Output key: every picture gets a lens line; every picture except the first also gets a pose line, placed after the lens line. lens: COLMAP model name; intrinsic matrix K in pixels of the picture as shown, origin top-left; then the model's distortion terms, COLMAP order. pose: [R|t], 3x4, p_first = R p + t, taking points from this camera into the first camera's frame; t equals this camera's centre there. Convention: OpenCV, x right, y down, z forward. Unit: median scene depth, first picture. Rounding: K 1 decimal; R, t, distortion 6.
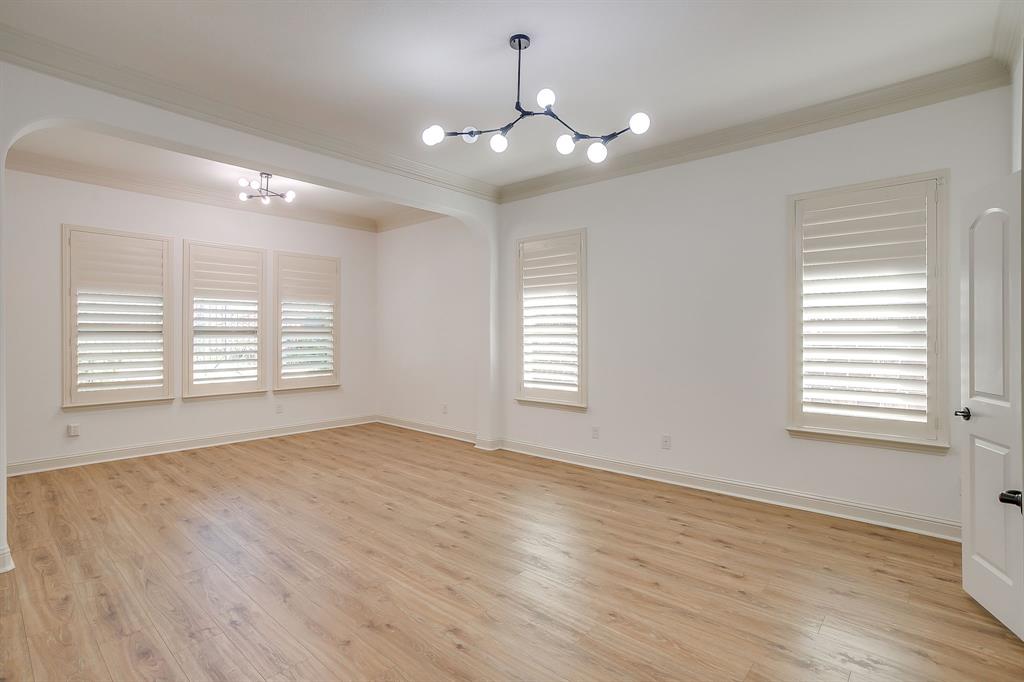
lens RADIAL K [[493.7, 0, 508.3], [0, 493.7, 335.1], [0, 0, 1]] dist [-0.041336, 0.021240]
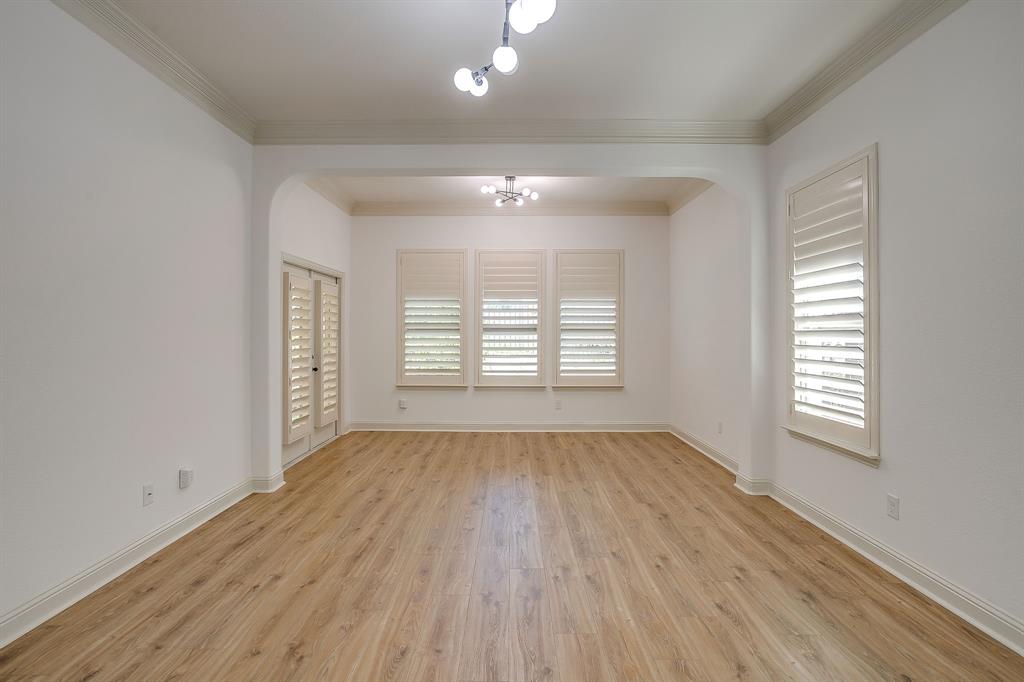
lens RADIAL K [[493.7, 0, 510.2], [0, 493.7, 332.7], [0, 0, 1]] dist [-0.041336, 0.021240]
pose [[0.663183, 0.001450, -0.748456, 0.285793], [-0.003102, 0.999995, -0.000812, 0.002566], [0.748451, 0.002860, 0.663184, 0.301127]]
